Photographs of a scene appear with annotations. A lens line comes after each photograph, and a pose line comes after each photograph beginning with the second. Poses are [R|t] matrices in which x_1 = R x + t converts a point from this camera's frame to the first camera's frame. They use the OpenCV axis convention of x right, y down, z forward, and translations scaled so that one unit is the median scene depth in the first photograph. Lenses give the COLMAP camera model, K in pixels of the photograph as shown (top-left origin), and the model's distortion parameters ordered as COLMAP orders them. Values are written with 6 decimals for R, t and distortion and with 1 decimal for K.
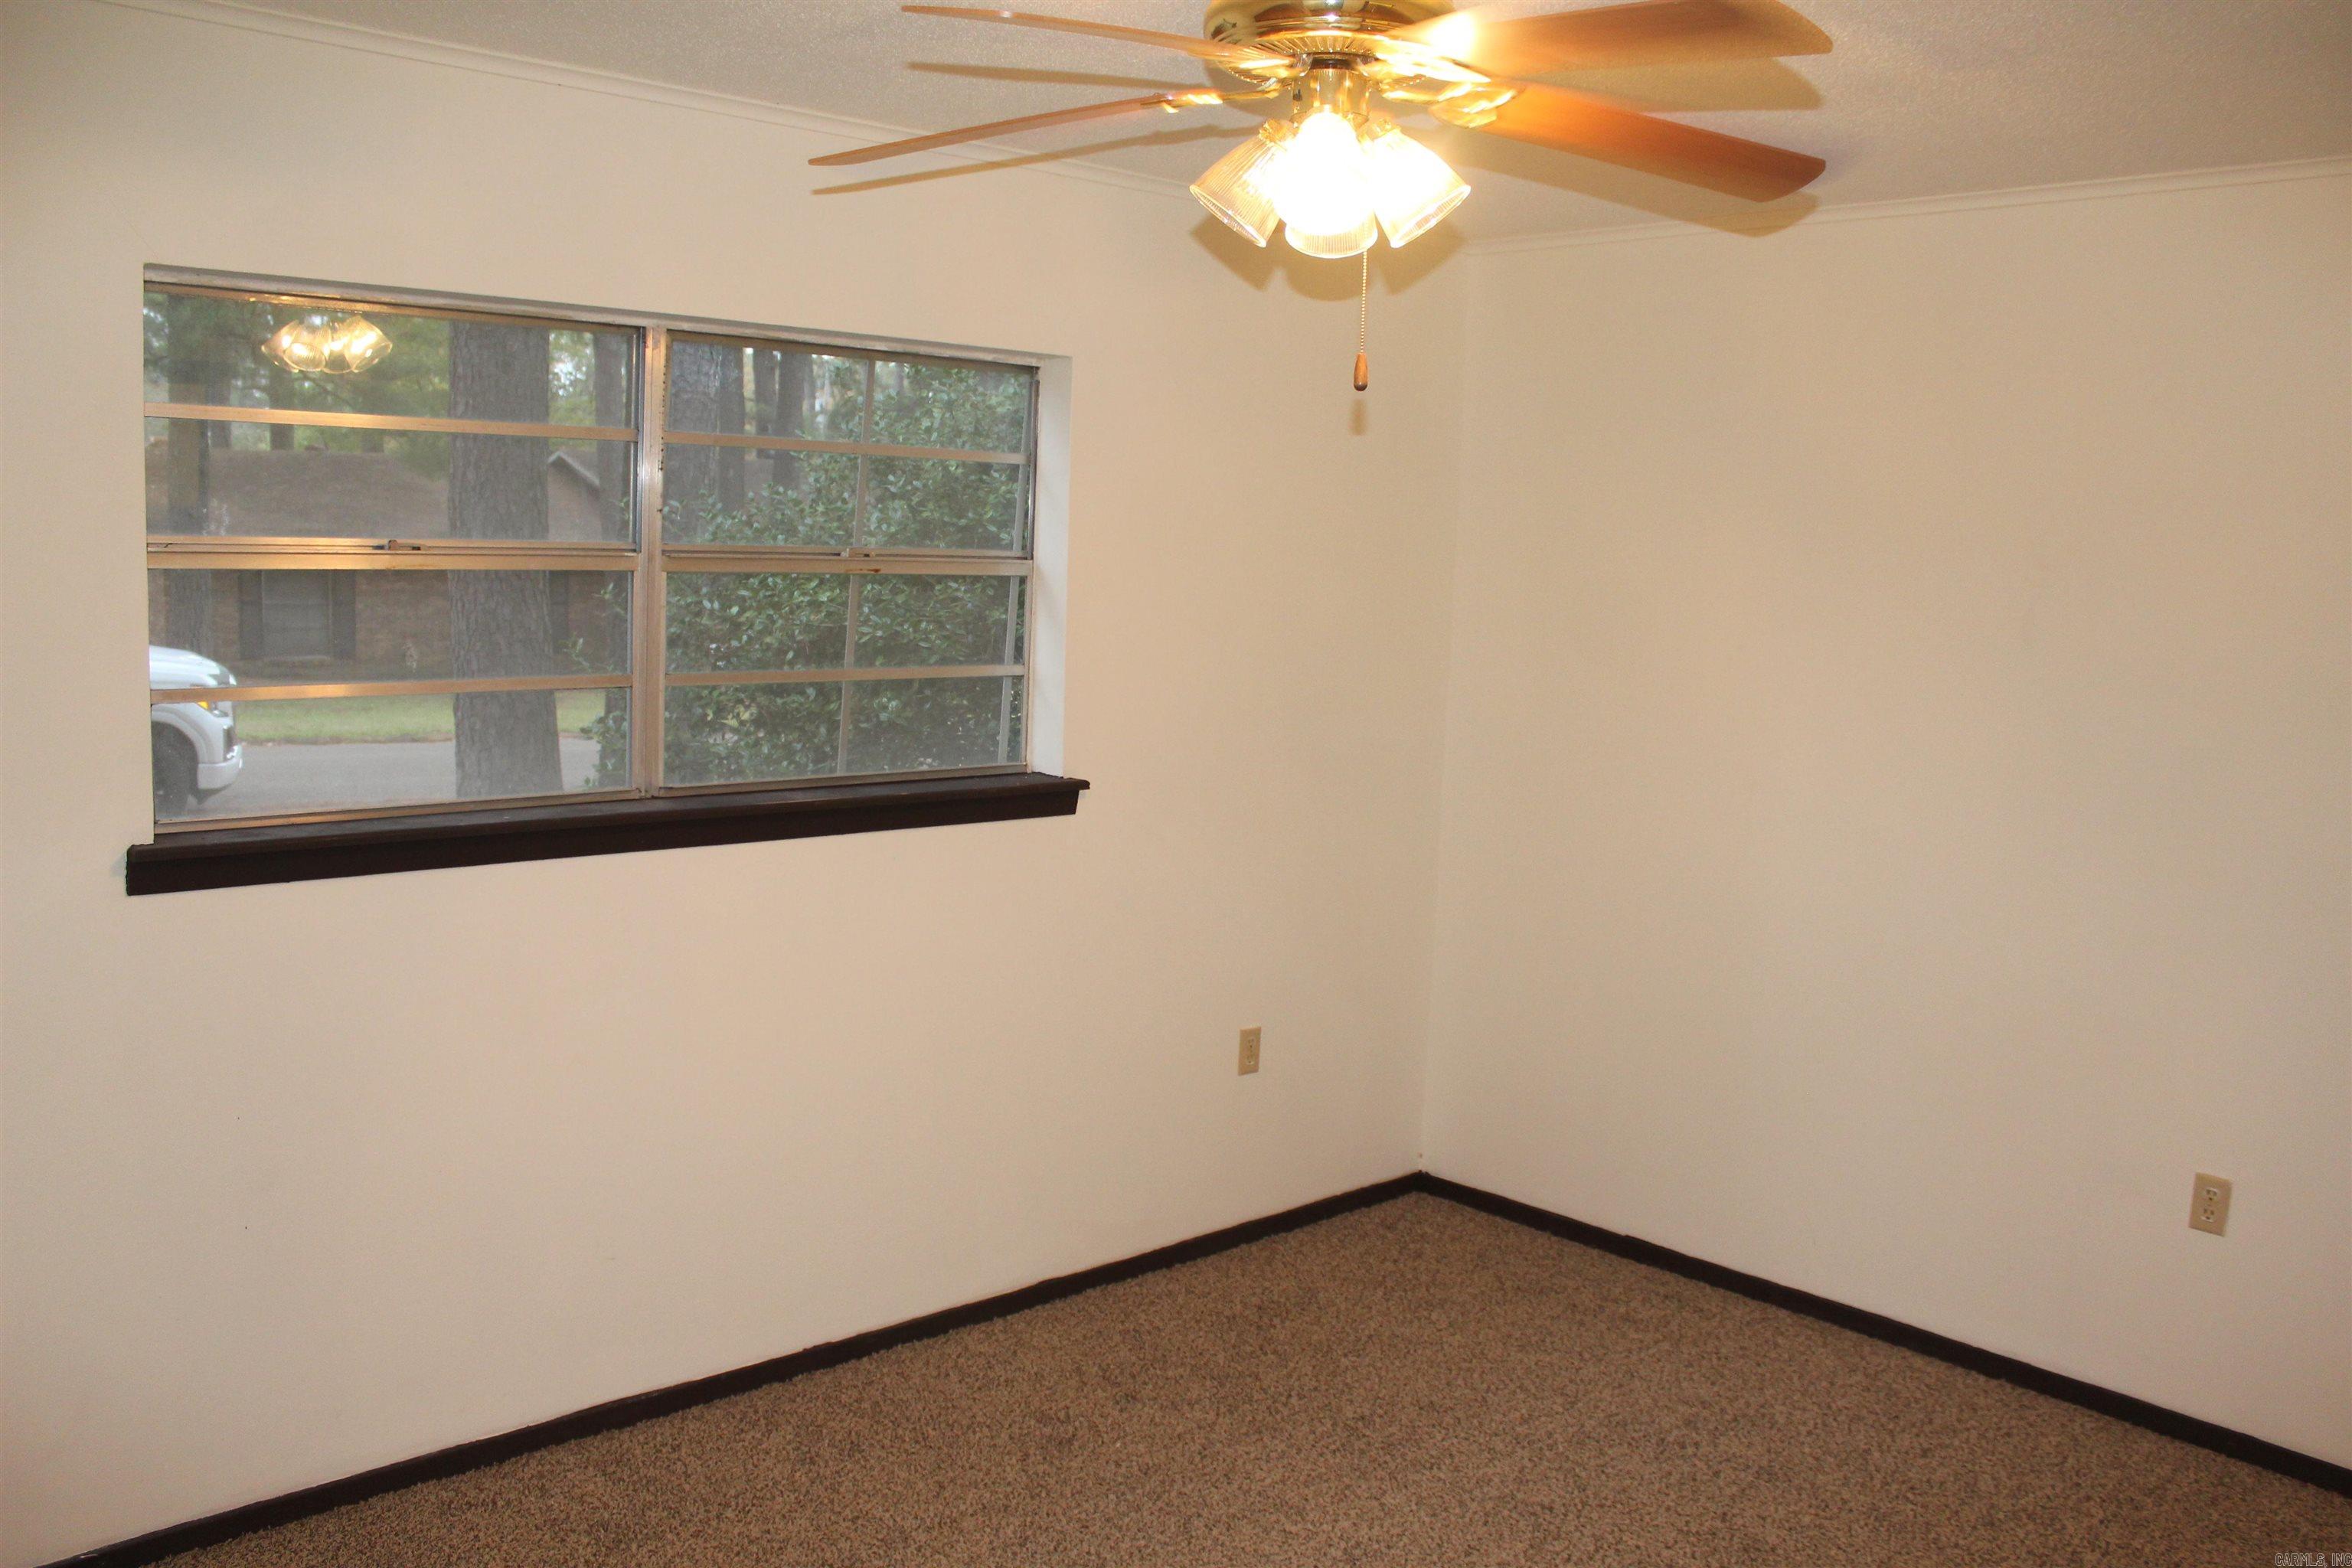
lens RADIAL K [[1980.9, 0, 1176.0], [0, 1980.9, 784.0], [0, 0, 1]] dist [-0.121846, 0.100199]
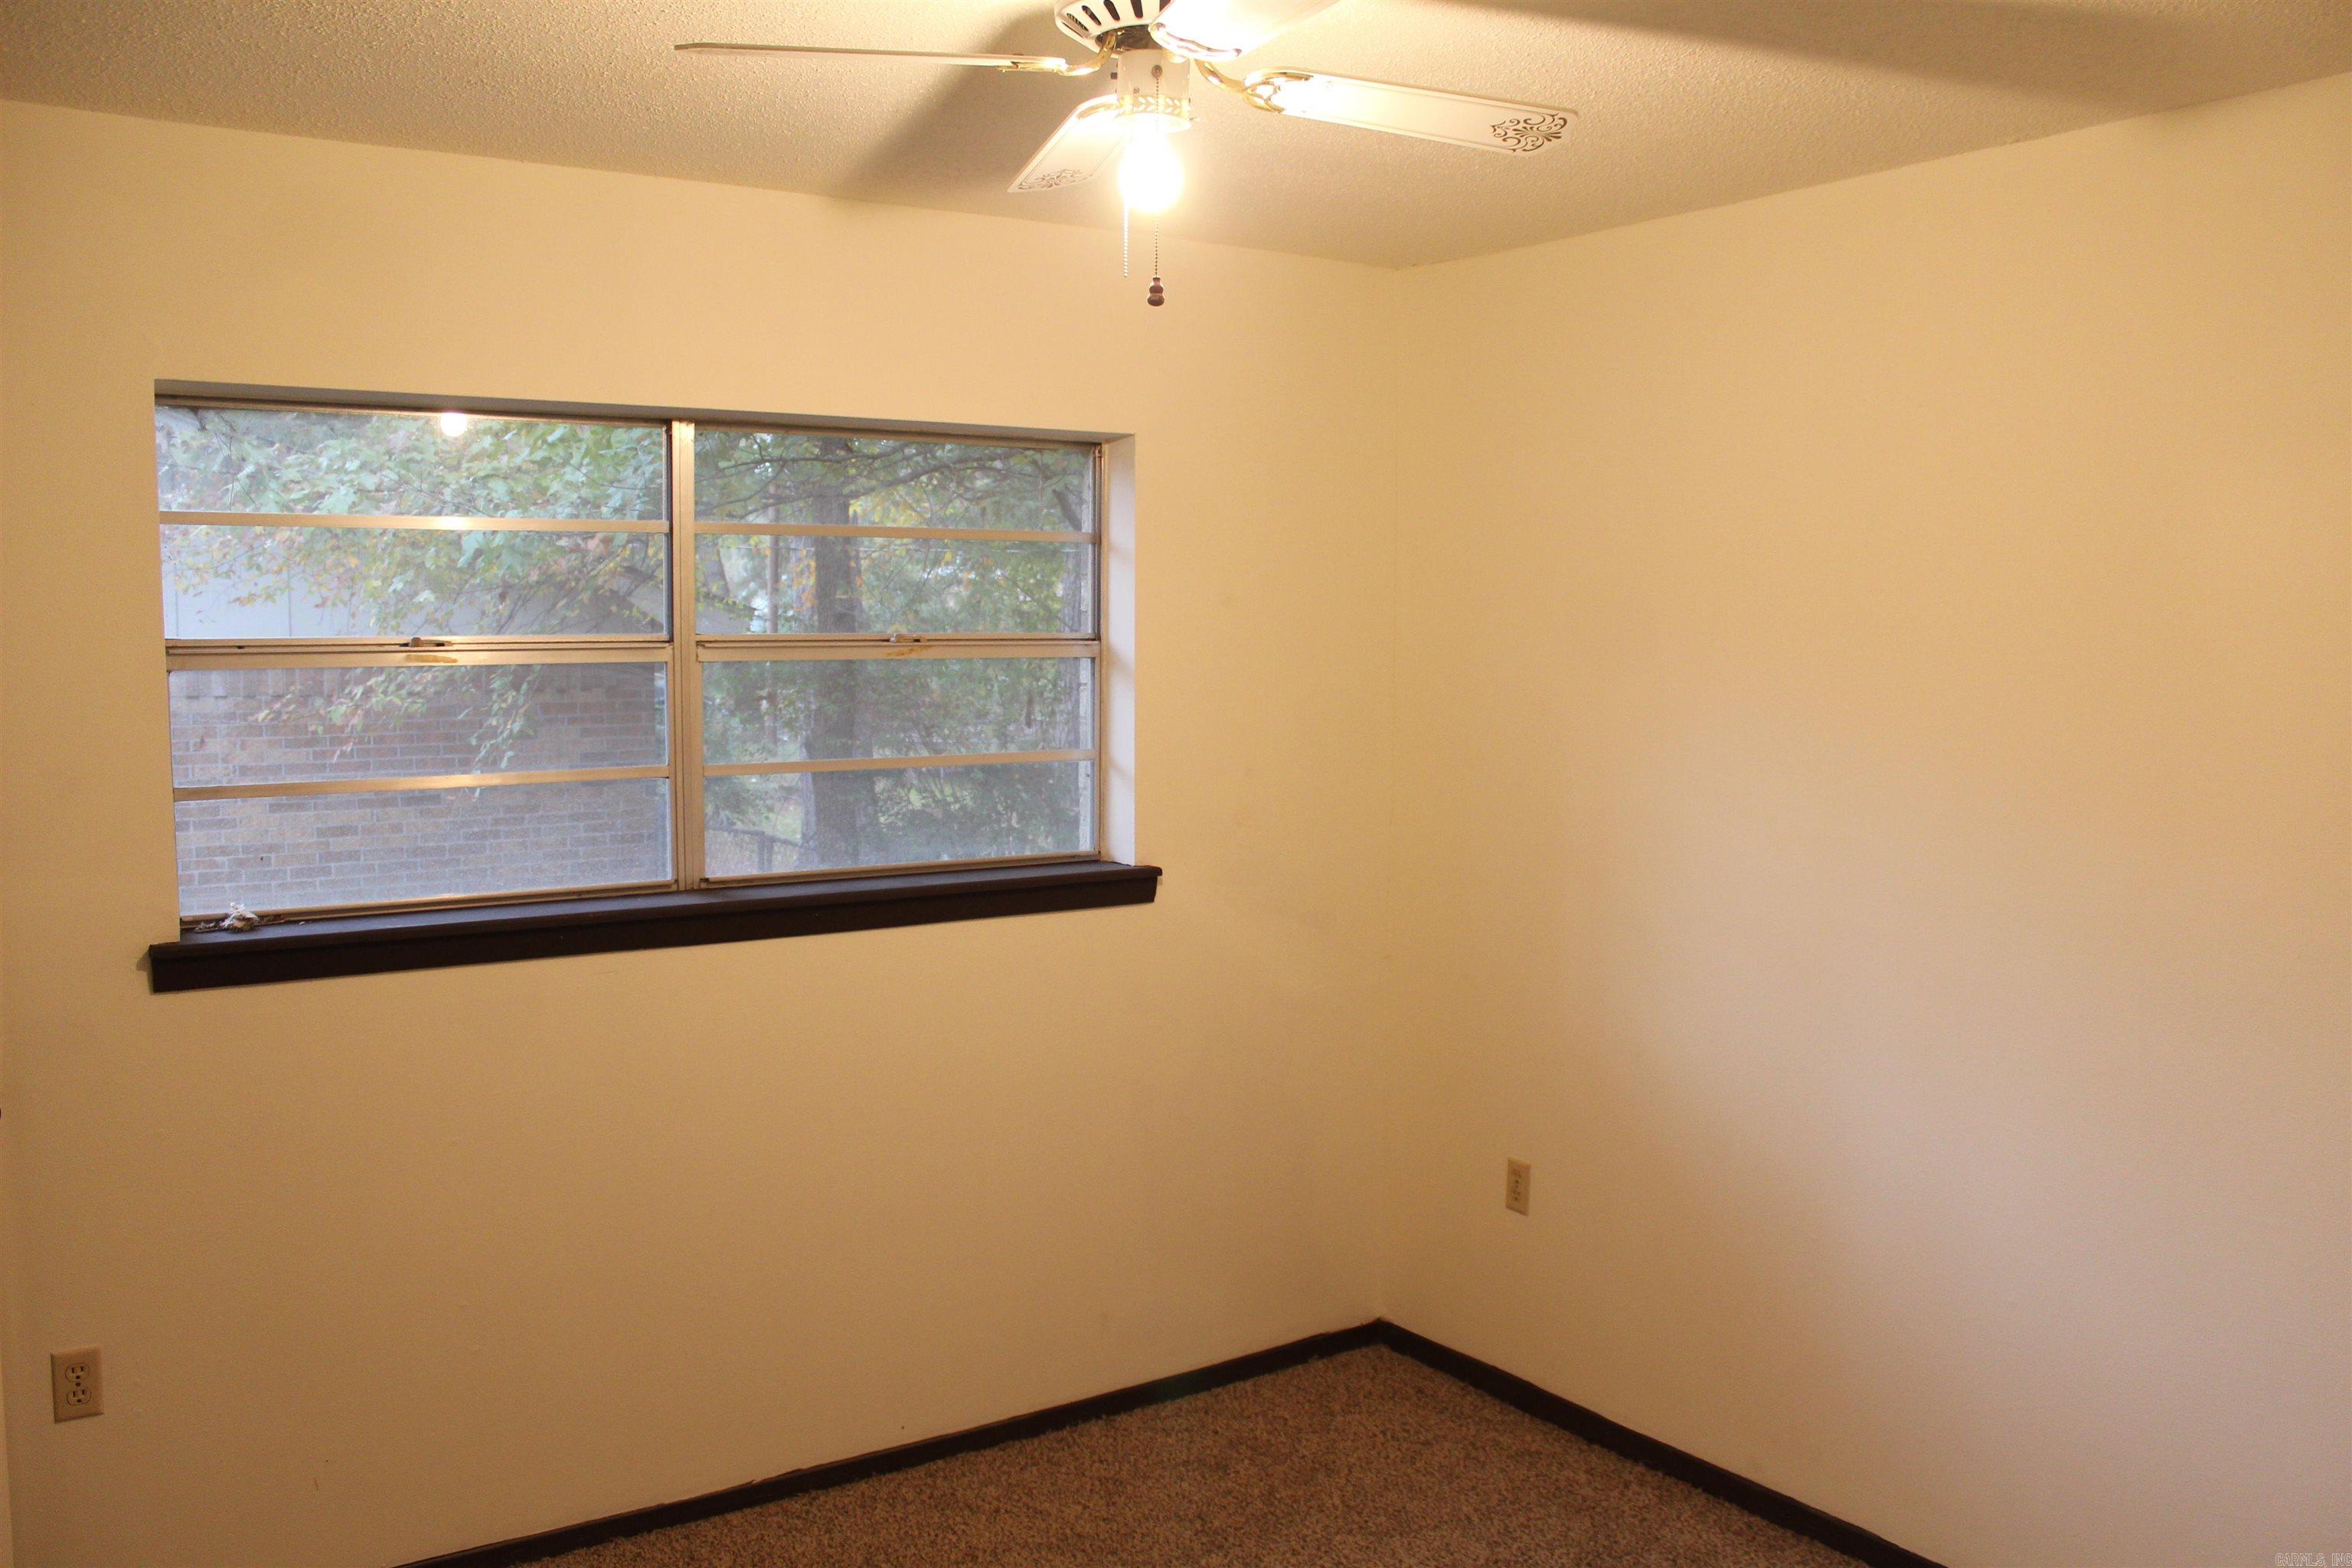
lens RADIAL K [[1916.9, 0, 1176.0], [0, 1916.9, 784.0], [0, 0, 1]] dist [-0.162346, -0.000364]
pose [[0.989321, -0.017080, -0.144747, 0.121399], [0.011837, 0.999245, -0.037006, -0.009445], [0.145270, 0.034897, 0.988776, 0.109657]]
